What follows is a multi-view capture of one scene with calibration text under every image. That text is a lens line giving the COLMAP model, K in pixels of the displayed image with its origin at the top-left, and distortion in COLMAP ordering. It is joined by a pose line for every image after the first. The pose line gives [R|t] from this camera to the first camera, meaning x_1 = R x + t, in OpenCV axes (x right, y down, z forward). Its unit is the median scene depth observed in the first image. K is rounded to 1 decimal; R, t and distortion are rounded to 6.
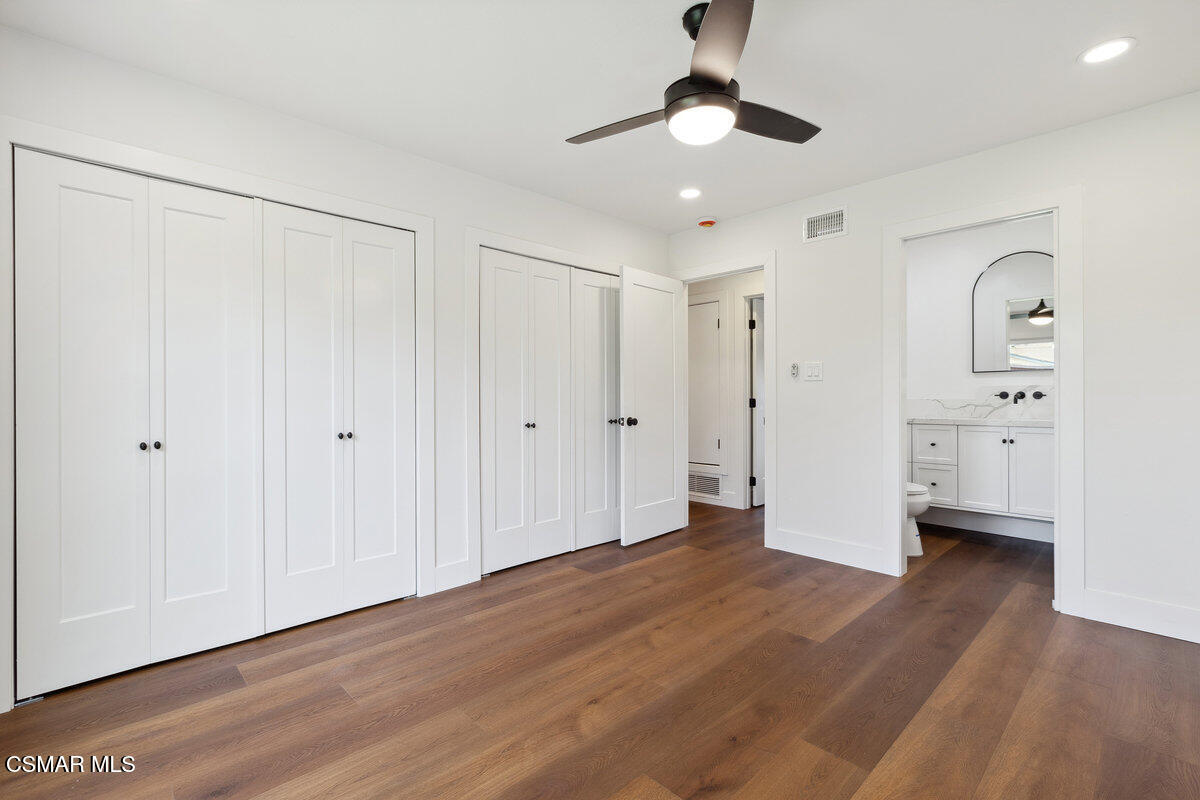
lens RADIAL K [[545.4, 0, 593.8], [0, 545.4, 393.1], [0, 0, 1]] dist [-0.002518, -0.000109]
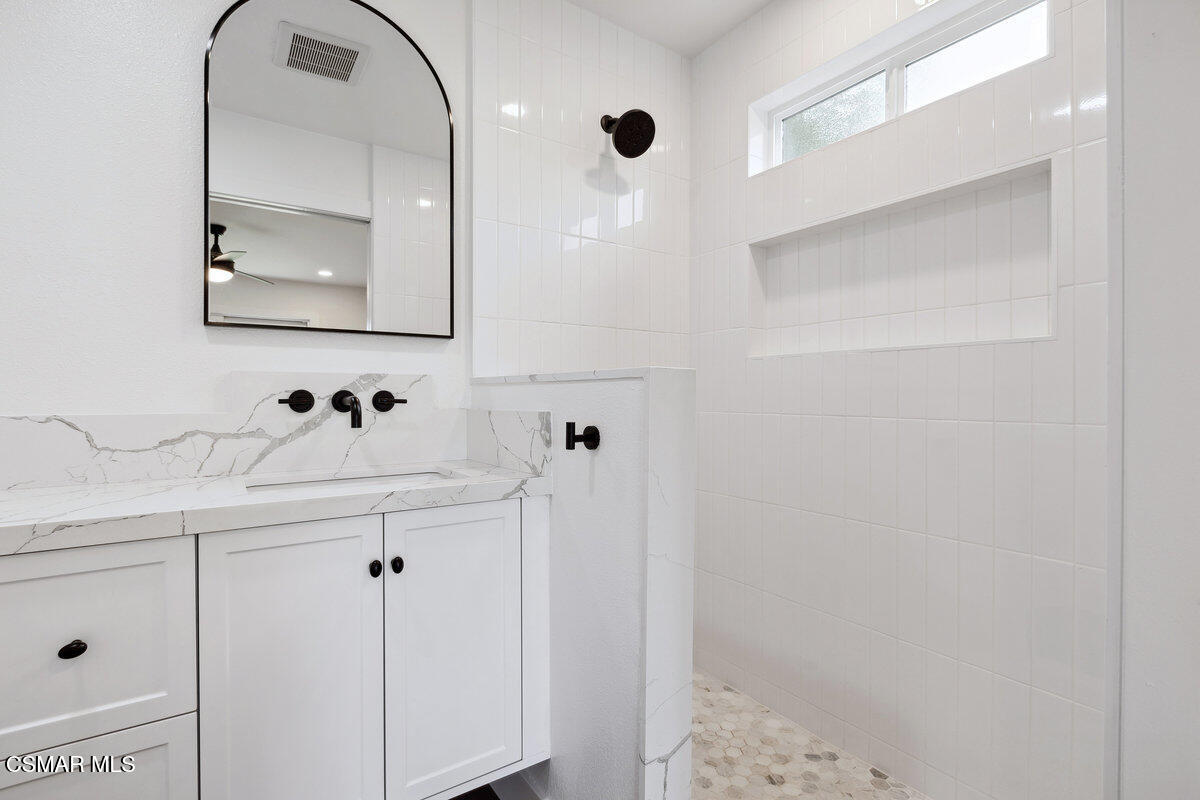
lens RADIAL K [[571.0, 0, 600.0], [0, 571.0, 400.0], [0, 0, 1]] dist [-0.000721, -0.000223]
pose [[0.167642, 0.000906, 0.985848, 0.456130], [-0.007412, 0.999972, 0.000341, 0.002252], [-0.985820, -0.007365, 0.167644, 0.784204]]
